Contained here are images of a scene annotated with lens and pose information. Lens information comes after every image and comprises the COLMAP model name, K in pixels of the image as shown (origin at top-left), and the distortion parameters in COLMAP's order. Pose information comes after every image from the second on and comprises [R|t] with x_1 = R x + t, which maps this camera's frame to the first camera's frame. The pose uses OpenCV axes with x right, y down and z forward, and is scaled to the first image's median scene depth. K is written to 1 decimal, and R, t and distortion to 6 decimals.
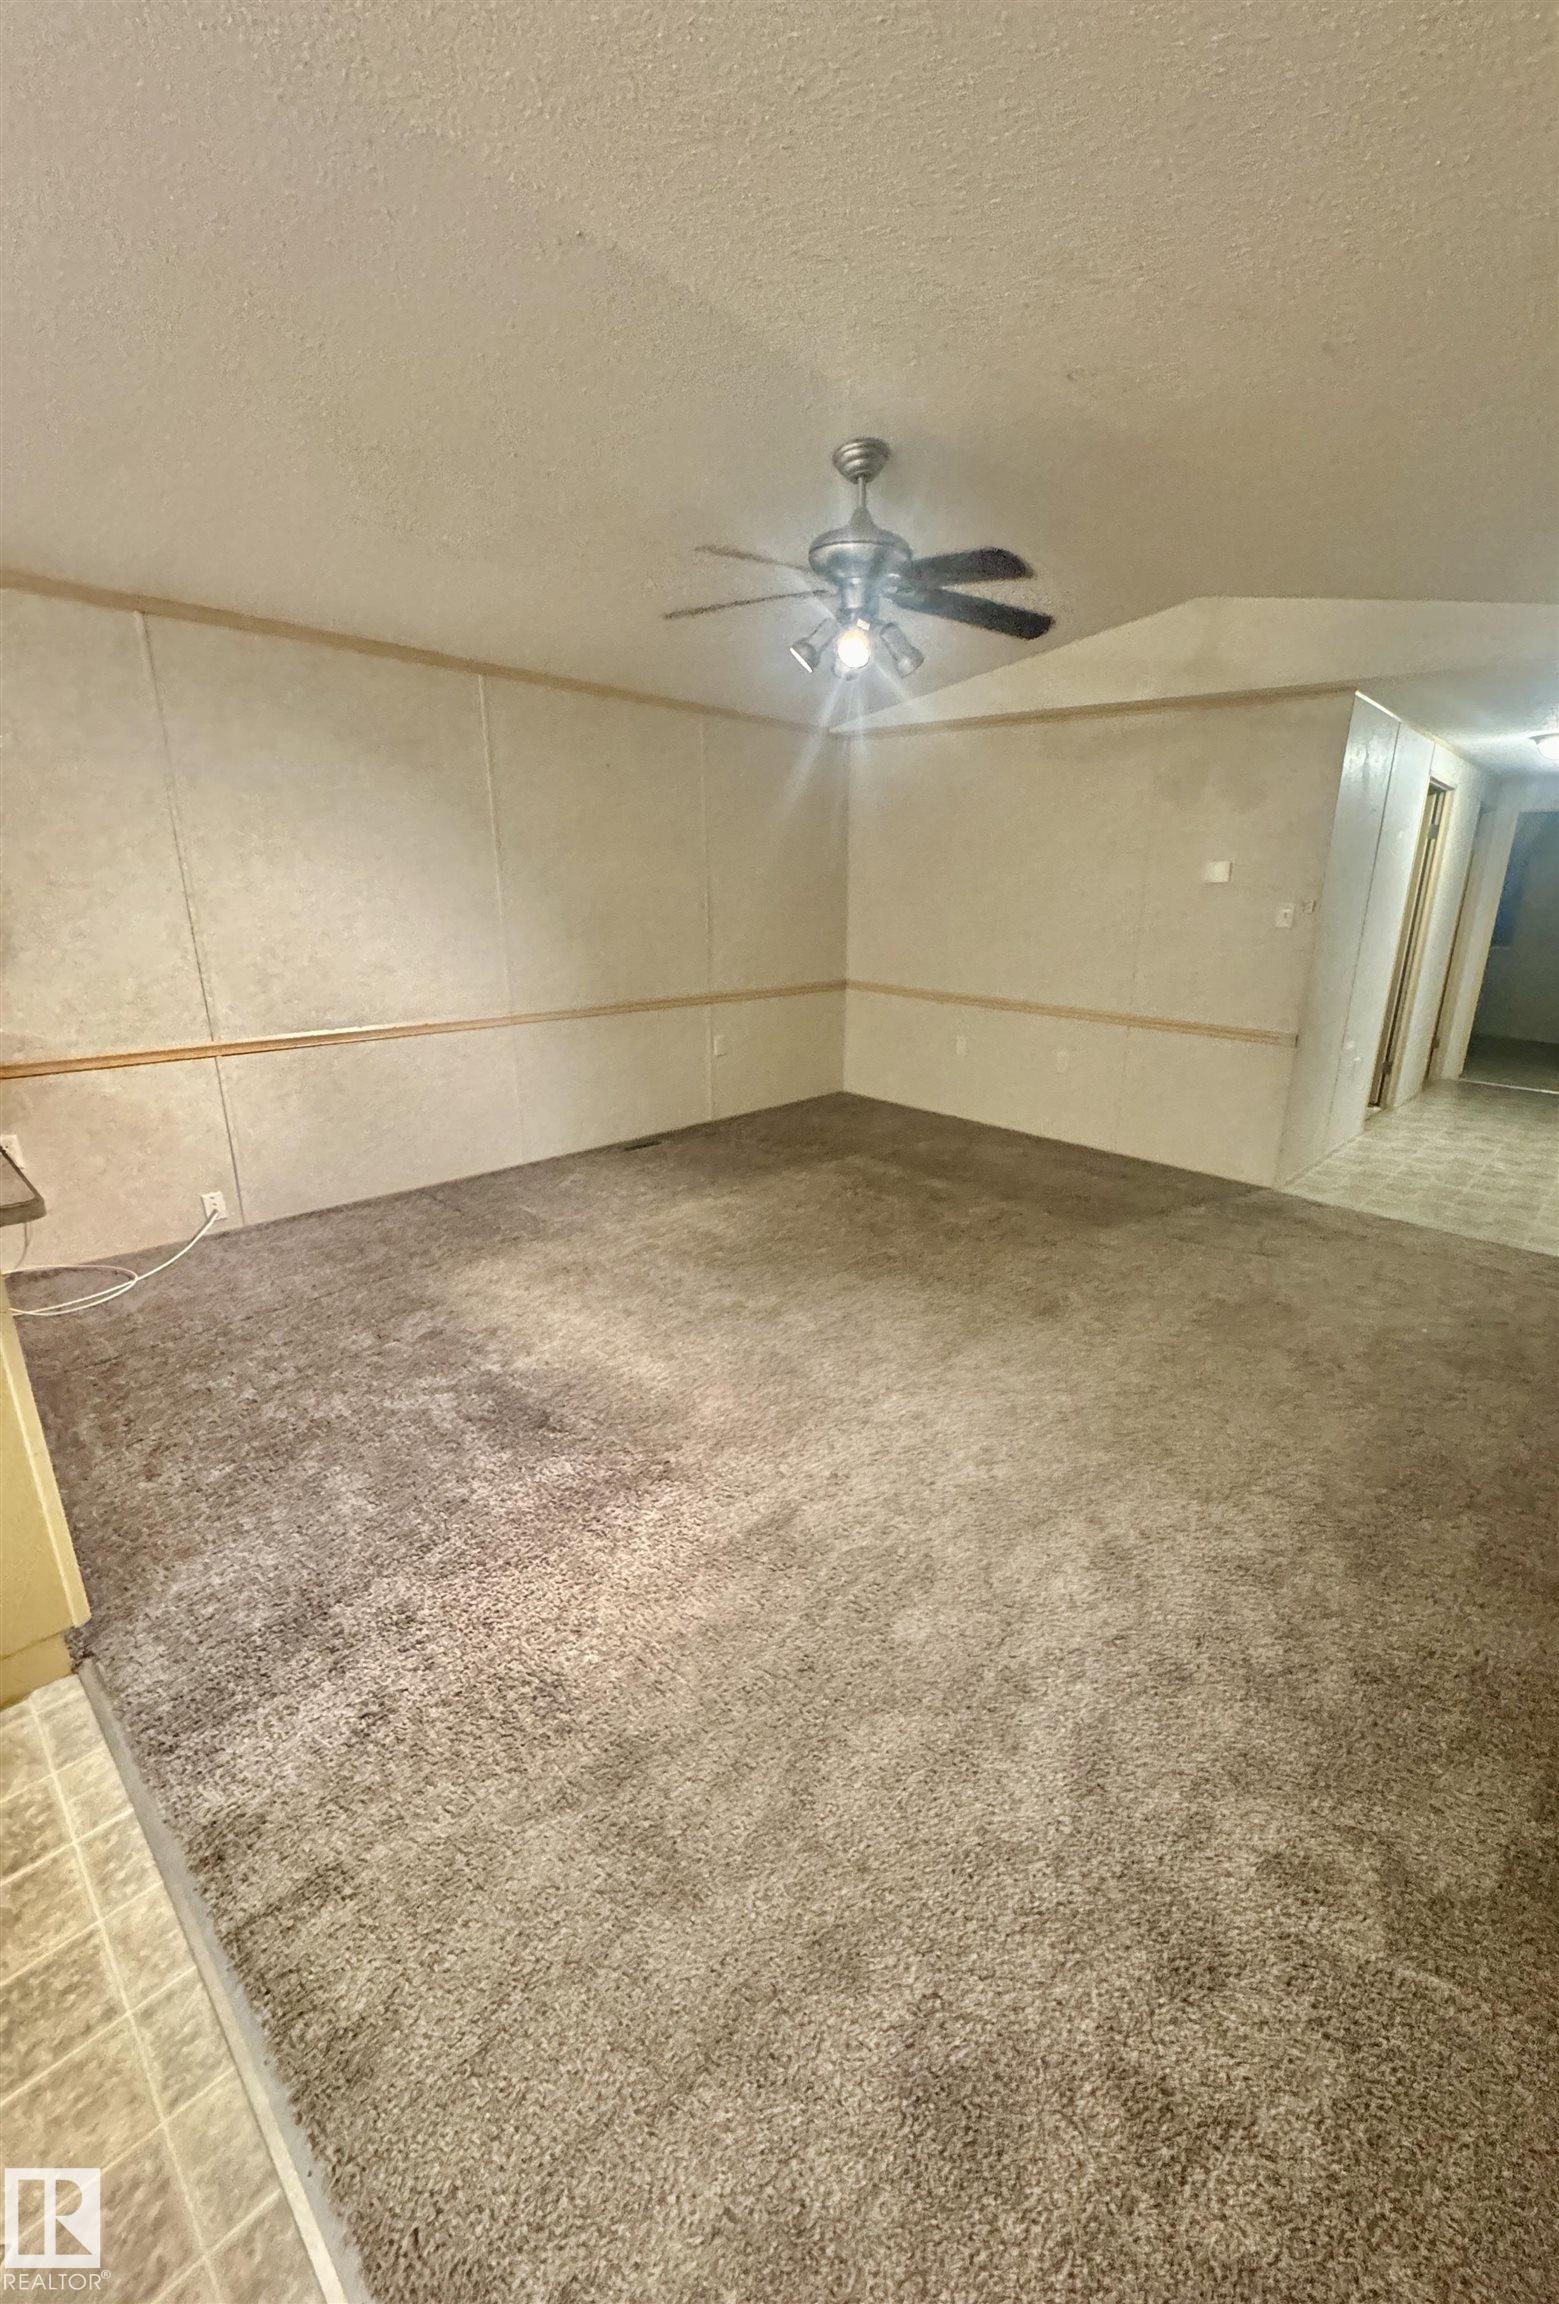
lens RADIAL K [[899.2, 0, 854.4], [0, 899.2, 1174.6], [0, 0, 1]] dist [-0.008685, 0.000012]
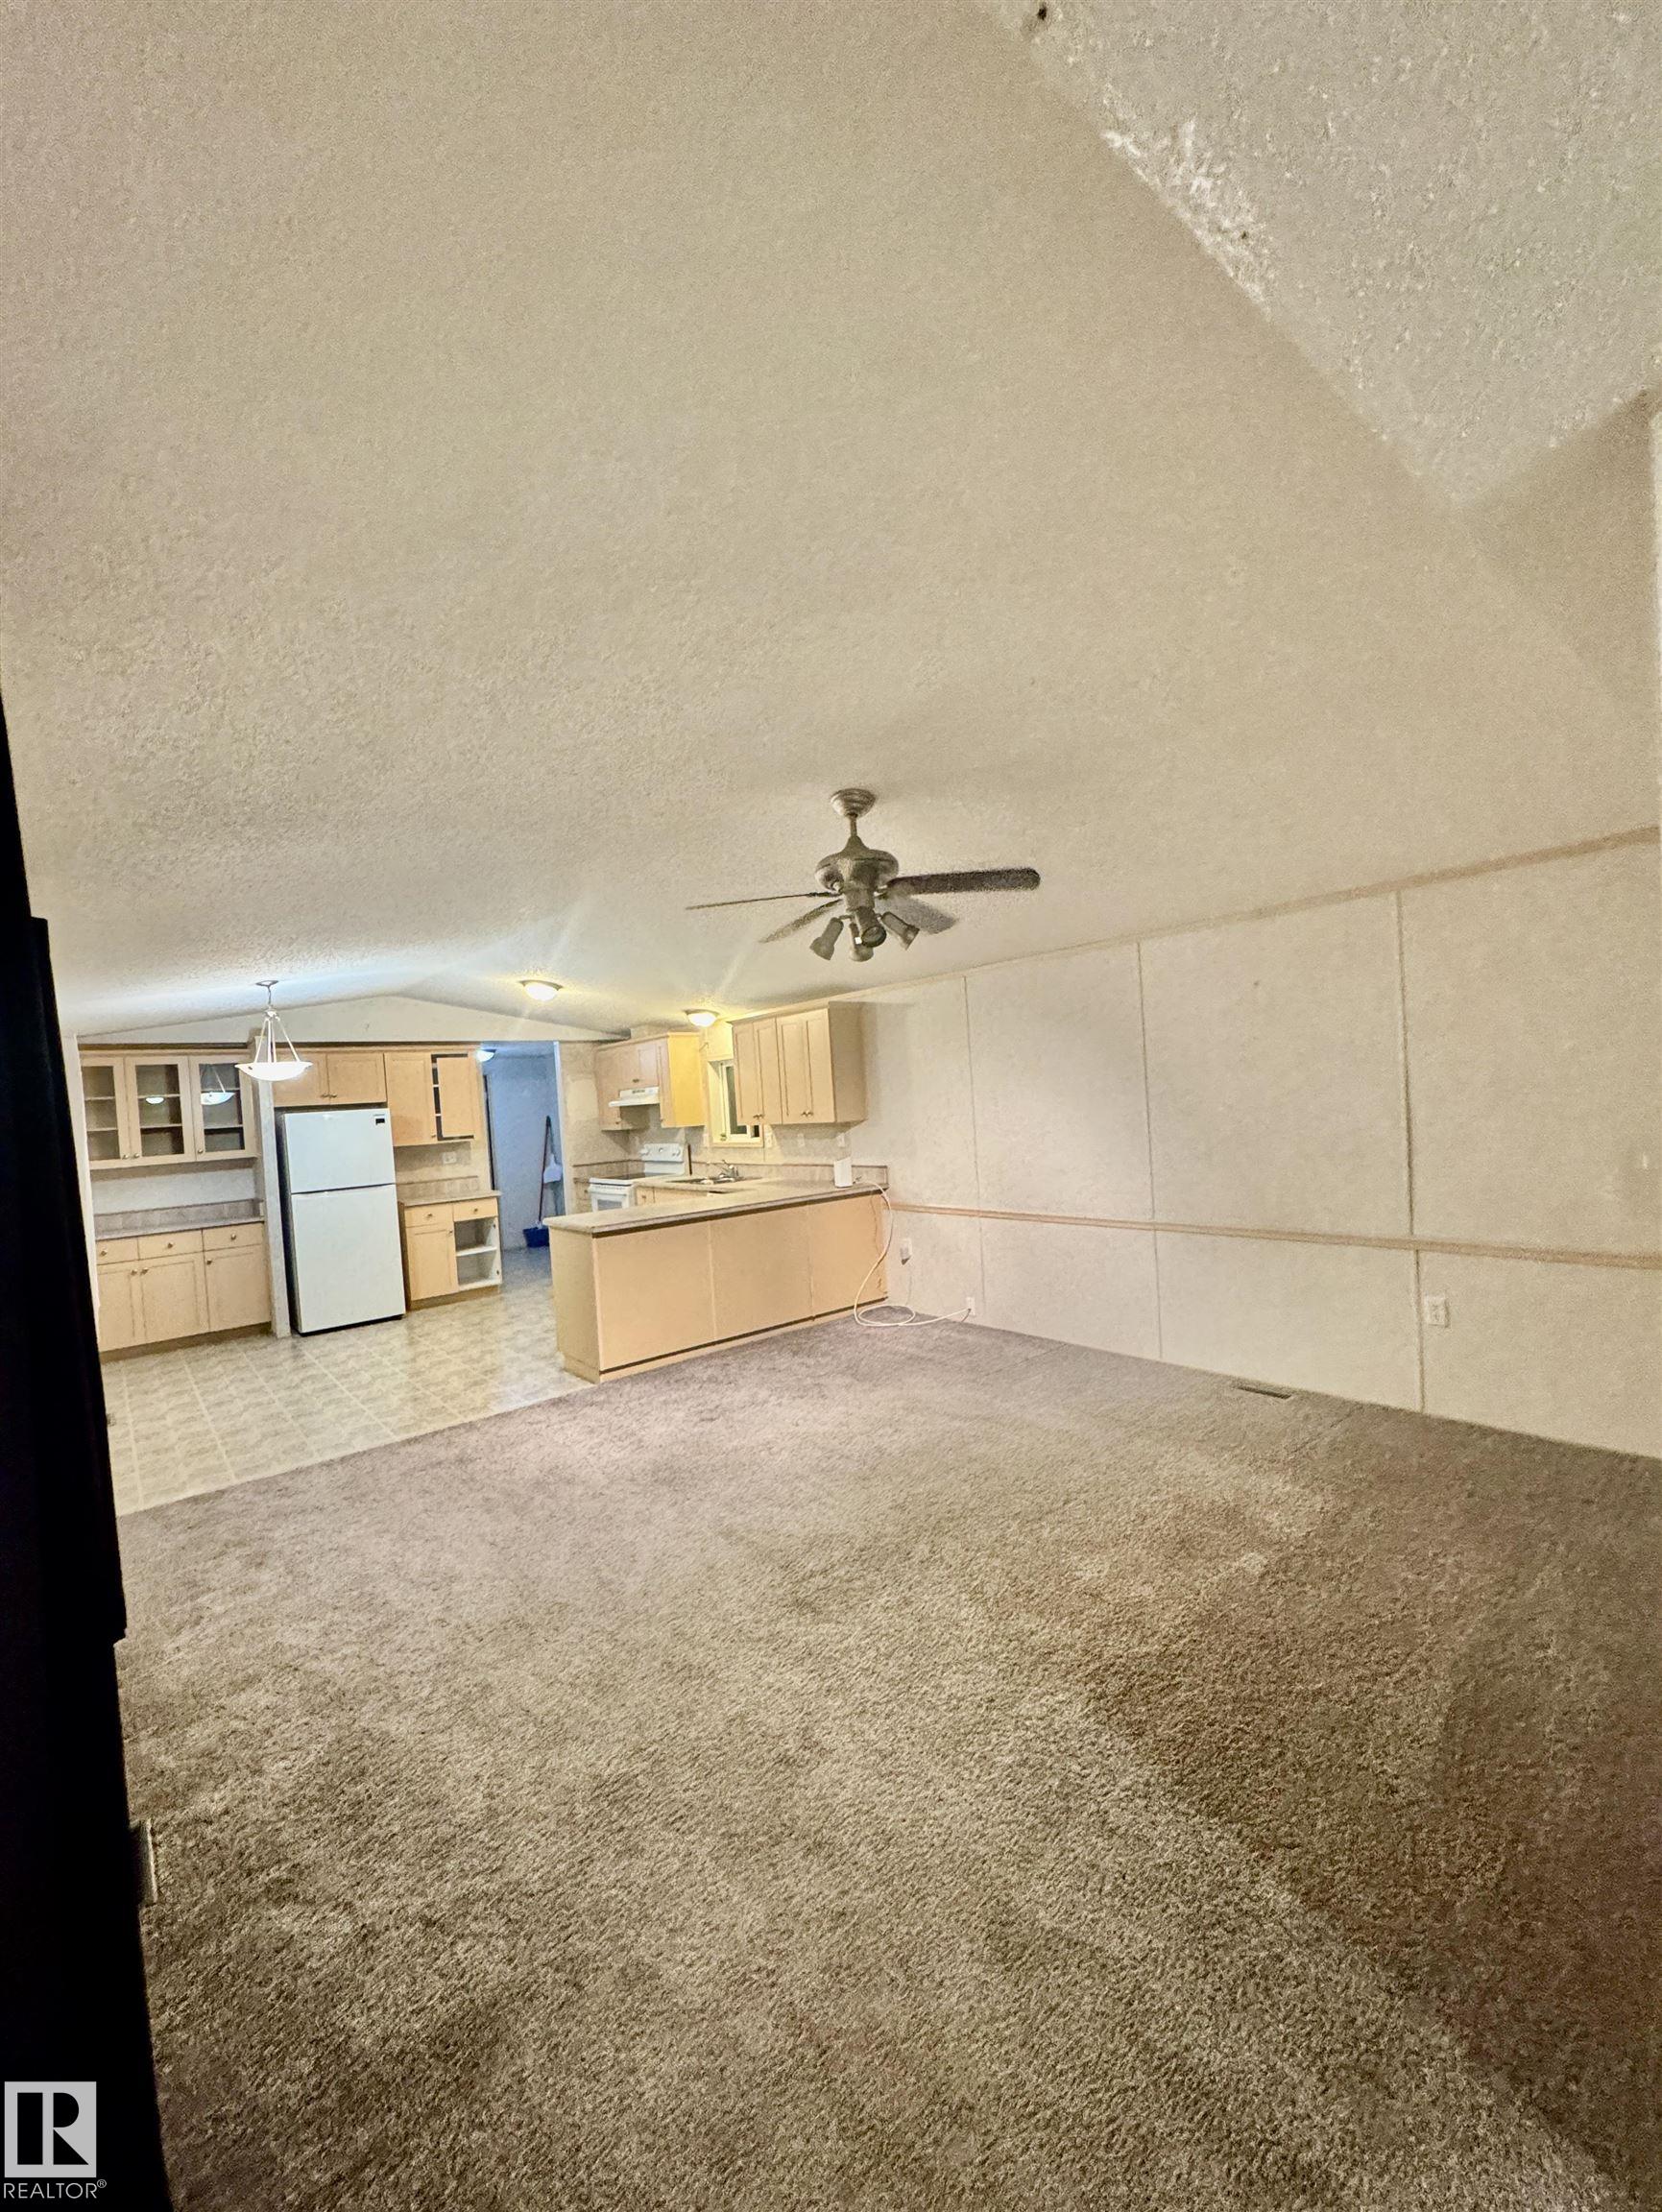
lens RADIAL K [[887.8, 0, 815.4], [0, 887.8, 1118.4], [0, 0, 1]] dist [0.003233, -0.000138]
pose [[-0.159086, -0.000603, -0.987265, 1.018003], [-0.255085, 0.966069, 0.040514, -0.320355], [0.953742, 0.258282, -0.153842, 1.001728]]
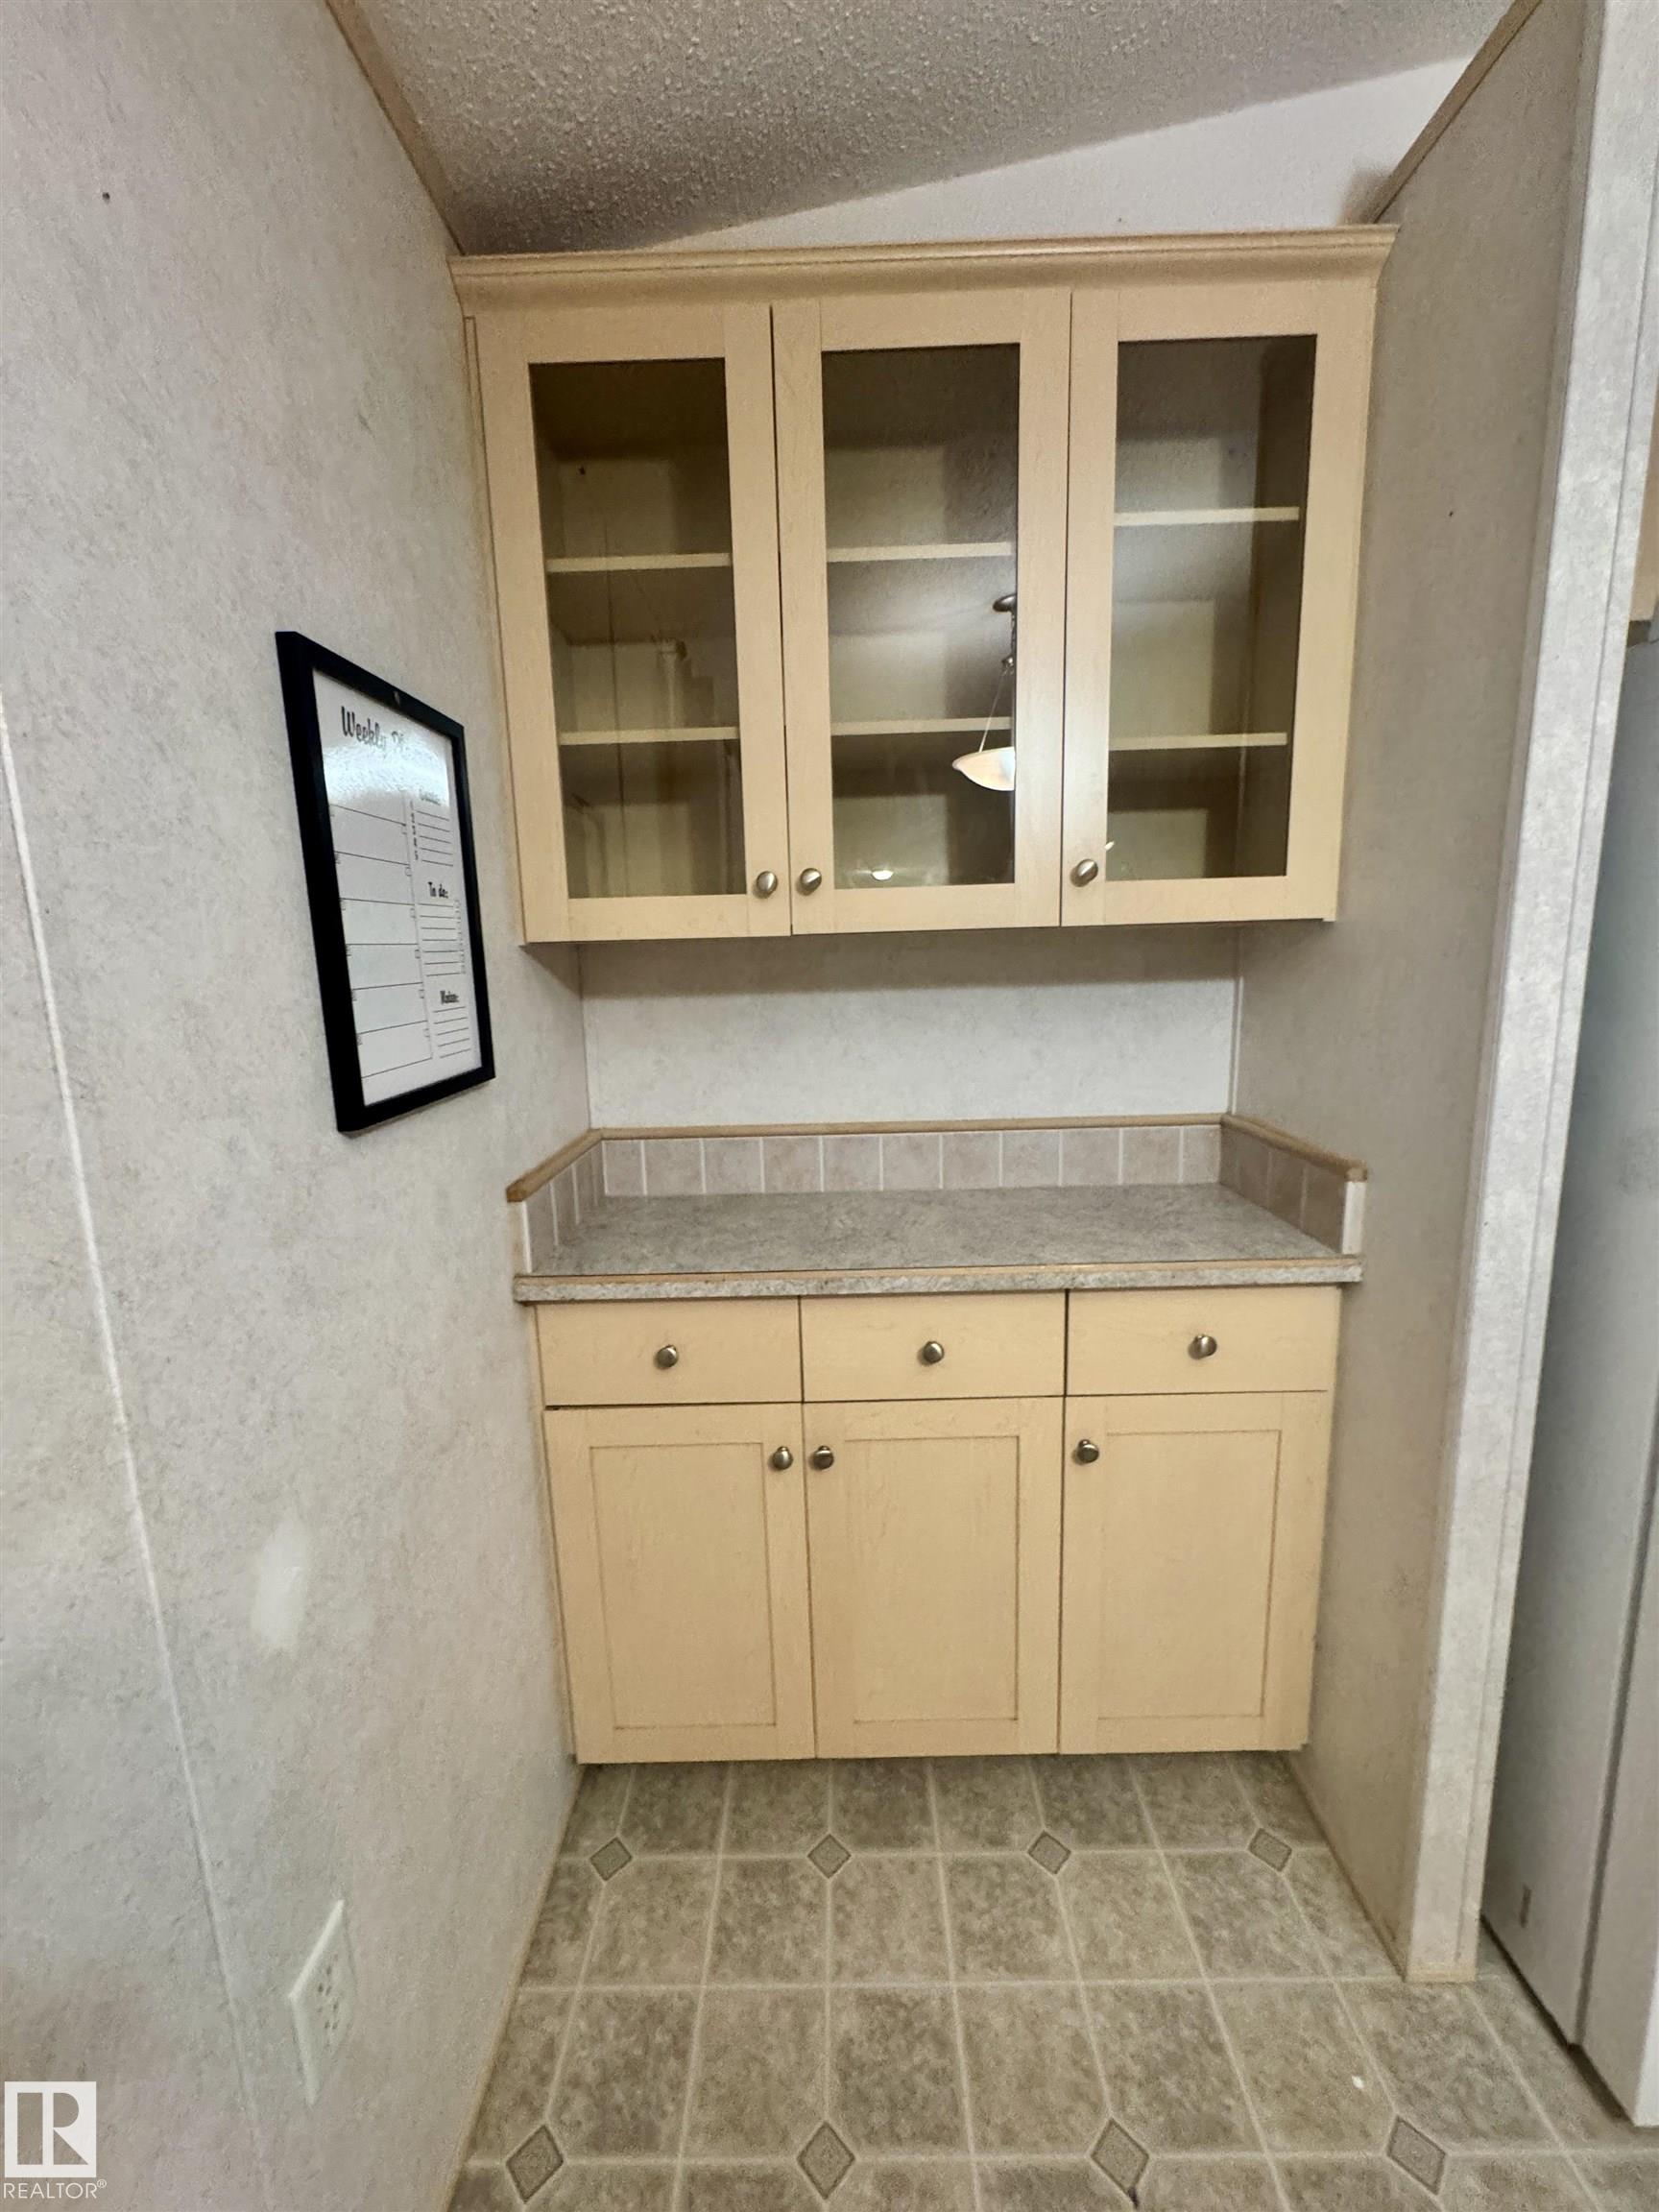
lens RADIAL K [[881.6, 0, 829.7], [0, 881.6, 1098.9], [0, 0, 1]] dist [-0.003009, 0.000986]
pose [[-0.749374, 0.101974, -0.654248, -0.472093], [-0.202512, 0.905427, 0.373082, 0.176845], [0.630418, 0.412071, -0.657853, -0.455579]]
